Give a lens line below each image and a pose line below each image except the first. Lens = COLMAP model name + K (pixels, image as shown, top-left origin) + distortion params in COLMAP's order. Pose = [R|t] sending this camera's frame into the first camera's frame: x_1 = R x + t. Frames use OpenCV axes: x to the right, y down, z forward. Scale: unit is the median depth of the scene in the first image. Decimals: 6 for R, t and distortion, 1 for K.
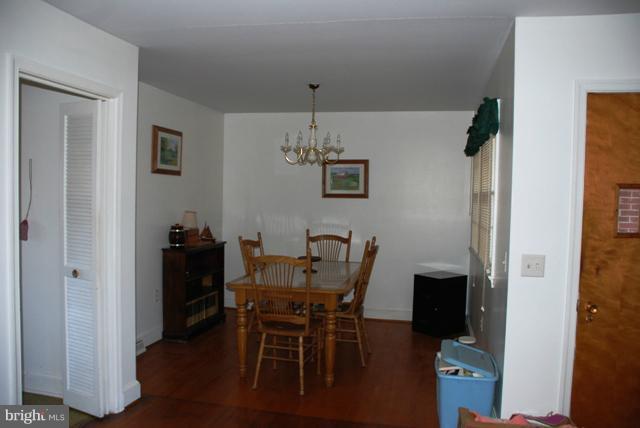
lens RADIAL K [[497.0, 0, 319.6], [0, 497.0, 221.9], [0, 0, 1]] dist [-0.164378, 0.129297]
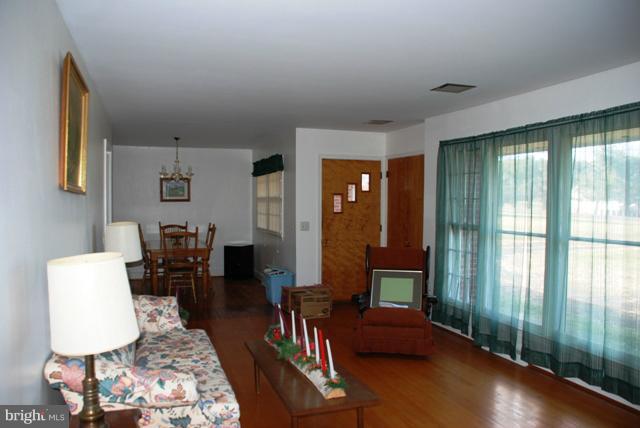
lens RADIAL K [[497.0, 0, 319.6], [0, 497.0, 221.9], [0, 0, 1]] dist [-0.164378, 0.129297]
pose [[0.847231, -0.040517, 0.529678, -0.487588], [0.043295, 0.999037, 0.007169, 0.029715], [-0.529458, 0.016859, 0.848169, -0.699293]]
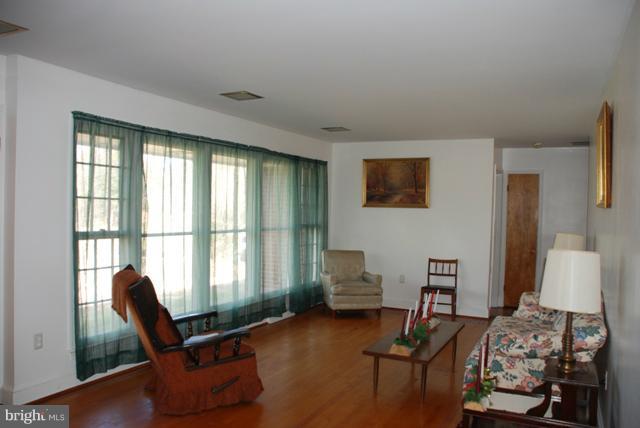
lens RADIAL K [[497.0, 0, 319.6], [0, 497.0, 221.9], [0, 0, 1]] dist [-0.164378, 0.129297]
pose [[-0.967533, -0.050326, 0.247682, -0.160216], [-0.029159, 0.995658, 0.088402, -0.051966], [-0.251056, 0.078310, -0.964800, 0.919478]]
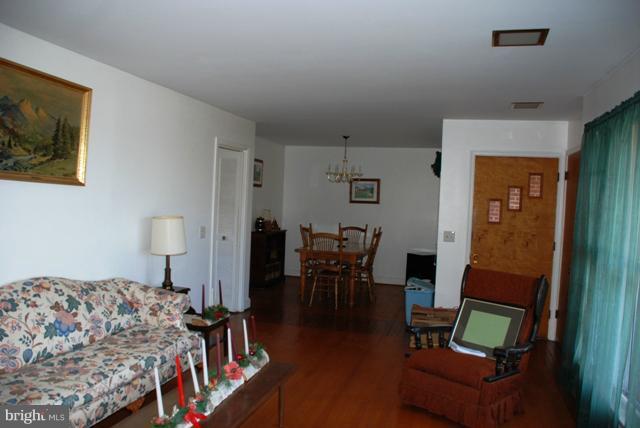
lens RADIAL K [[497.0, 0, 319.6], [0, 497.0, 221.9], [0, 0, 1]] dist [-0.164378, 0.129297]
pose [[0.998529, 0.021594, -0.049743, -0.010813], [-0.022220, 0.999680, -0.012071, 0.036963], [0.049466, 0.013159, 0.998689, -0.661524]]
